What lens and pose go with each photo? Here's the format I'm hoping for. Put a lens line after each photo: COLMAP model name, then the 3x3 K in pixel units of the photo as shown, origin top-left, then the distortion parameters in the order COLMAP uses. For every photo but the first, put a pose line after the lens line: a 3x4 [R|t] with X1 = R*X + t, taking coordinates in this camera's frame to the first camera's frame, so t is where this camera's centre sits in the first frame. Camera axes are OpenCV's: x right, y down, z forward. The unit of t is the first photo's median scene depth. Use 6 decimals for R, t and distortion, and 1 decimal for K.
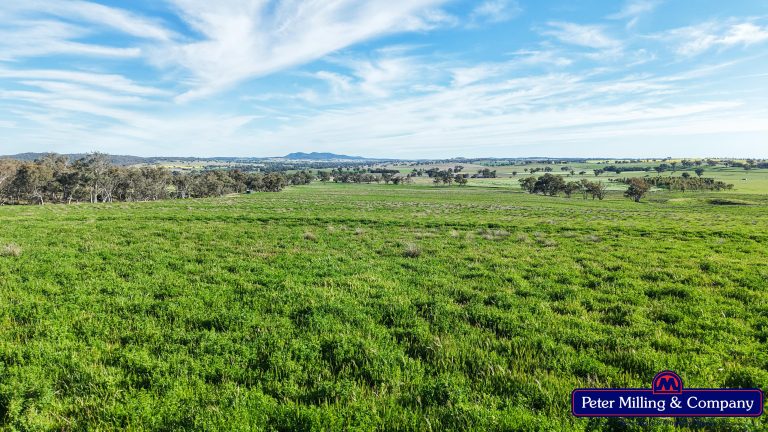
lens RADIAL K [[514.2, 0, 384.0], [0, 514.2, 216.0], [0, 0, 1]] dist [0.002208, -0.005667]
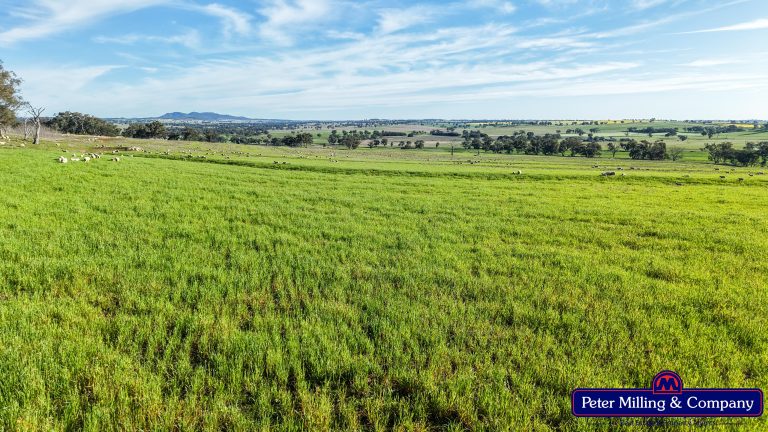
lens RADIAL K [[514.2, 0, 384.0], [0, 514.2, 216.0], [0, 0, 1]] dist [0.002208, -0.005667]
pose [[0.964109, -0.047281, 0.261262, -0.080305], [0.028040, 0.996645, 0.076893, -0.014700], [-0.264021, -0.066807, 0.962200, 0.140652]]
